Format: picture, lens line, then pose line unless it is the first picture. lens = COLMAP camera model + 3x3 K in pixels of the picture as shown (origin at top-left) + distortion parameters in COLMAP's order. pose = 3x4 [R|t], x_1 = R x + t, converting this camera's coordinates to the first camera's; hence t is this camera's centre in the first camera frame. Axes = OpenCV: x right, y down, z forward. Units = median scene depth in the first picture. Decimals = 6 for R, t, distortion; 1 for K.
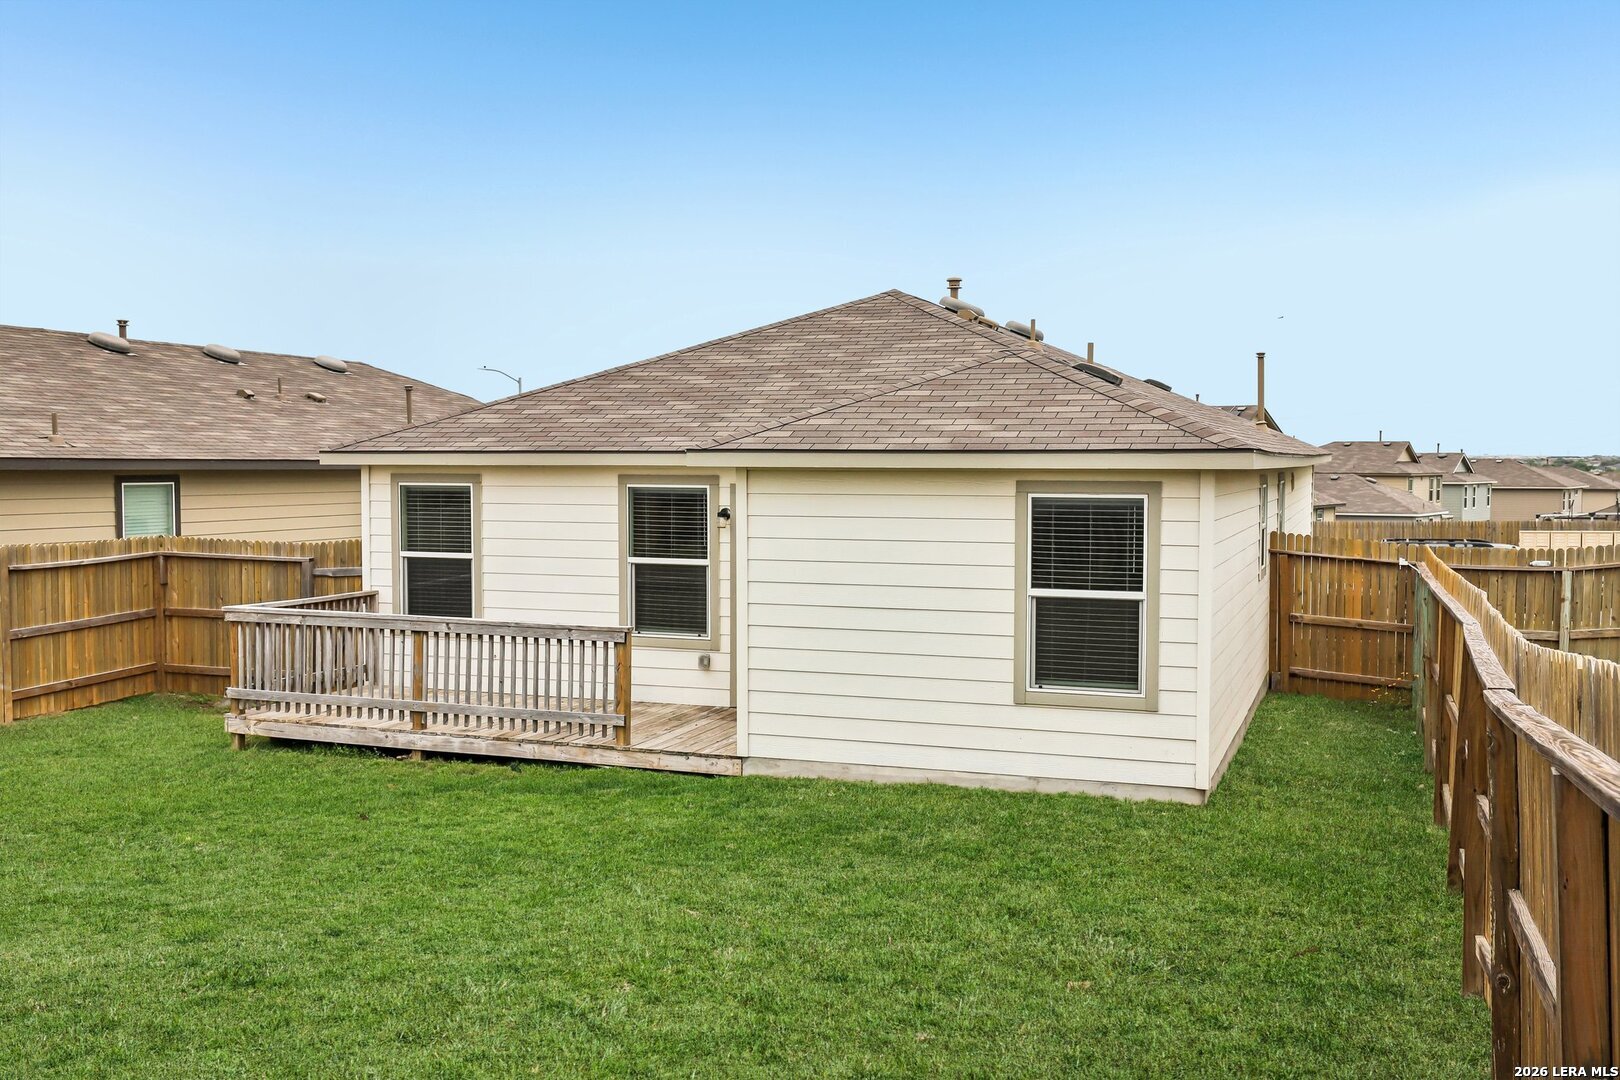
lens RADIAL K [[1529.8, 0, 817.9], [0, 1529.8, 545.7], [0, 0, 1]] dist [0.041200, -0.009677]
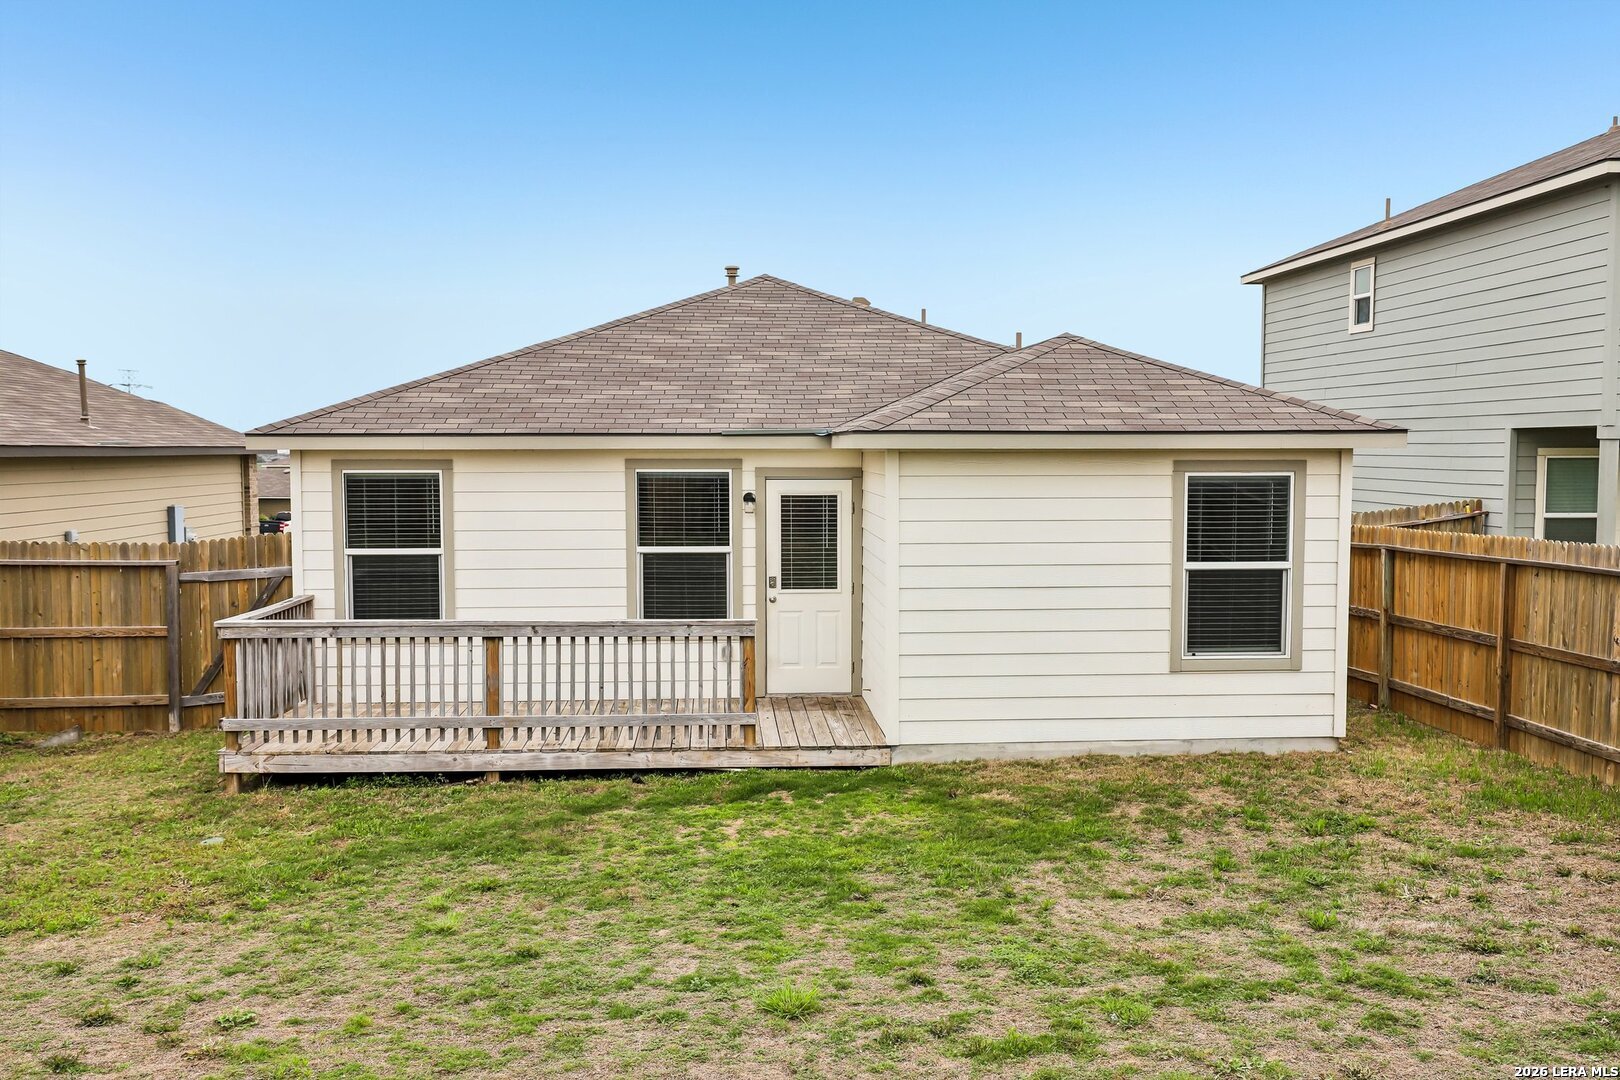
lens RADIAL K [[1433.7, 0, 810.0], [0, 1433.7, 540.0], [0, 0, 1]] dist [0.040011, 0.003044]
pose [[0.914891, -0.031342, 0.402483, -0.423797], [0.026864, 0.999498, 0.016767, -0.009338], [-0.402807, -0.004528, 0.915274, 0.167120]]
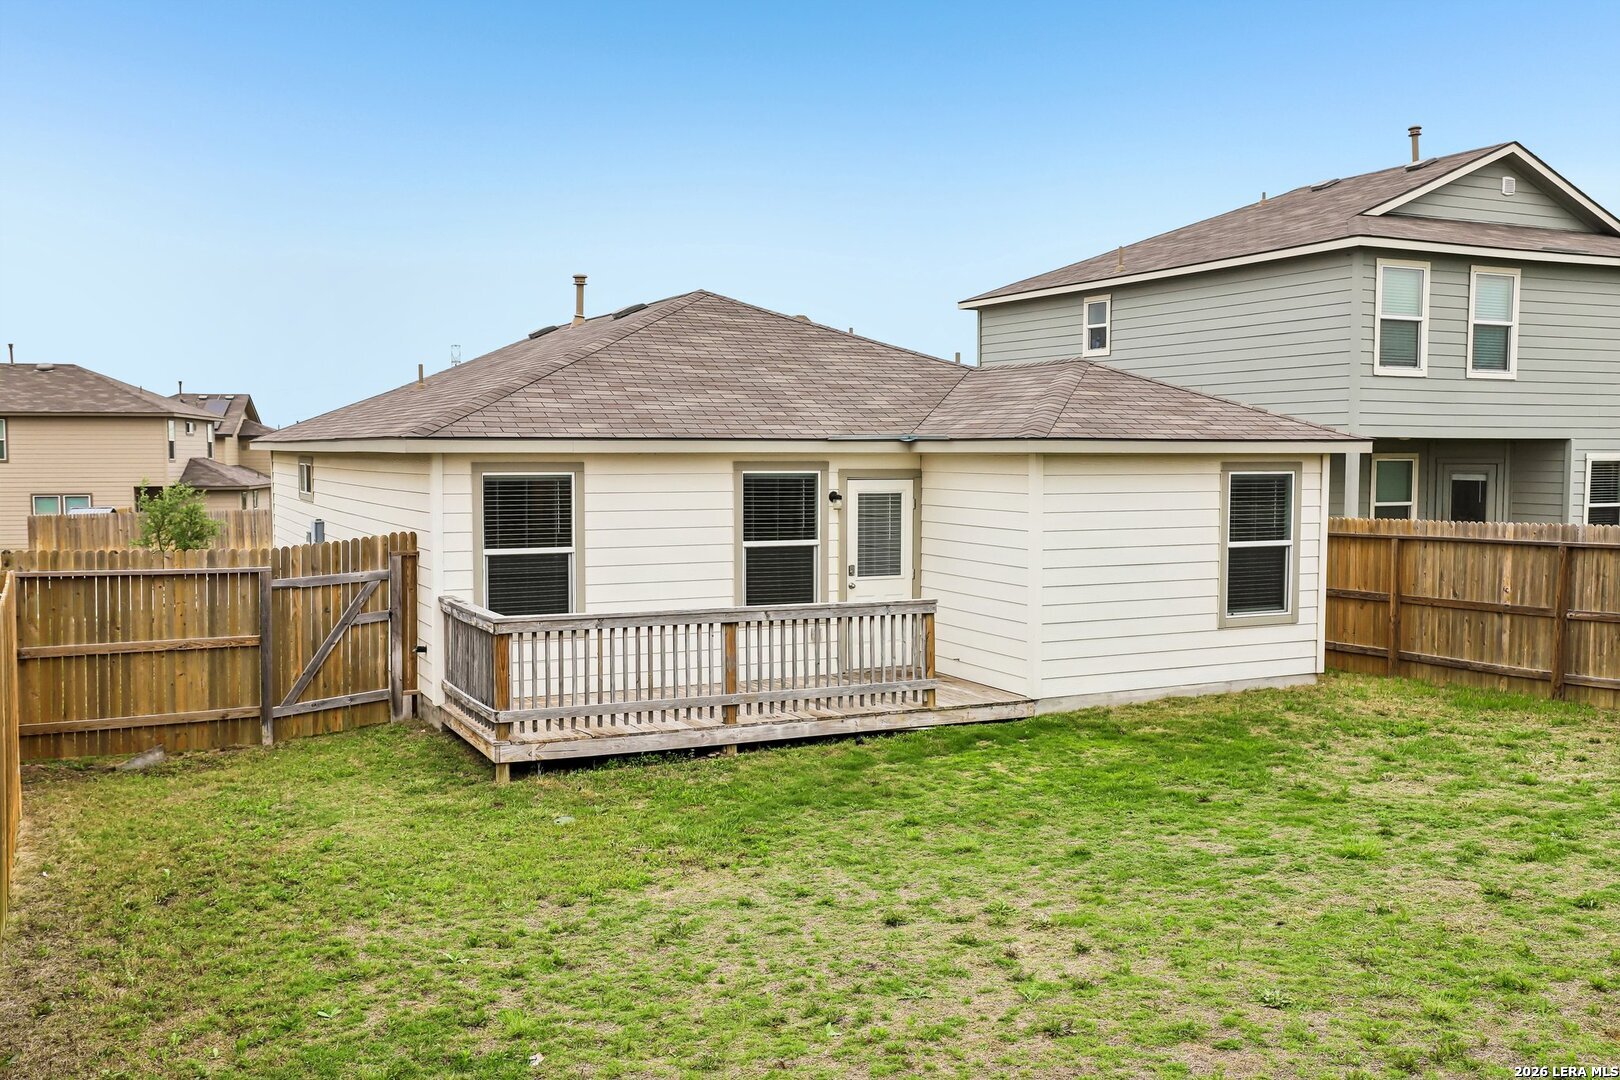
lens RADIAL K [[1474.2, 0, 810.0], [0, 1474.2, 540.0], [0, 0, 1]] dist [0.041990, -0.002030]
pose [[0.687630, -0.047035, 0.724536, -0.902327], [0.040739, 0.998827, 0.026177, -0.019558], [-0.724917, 0.011517, 0.688739, 0.314540]]
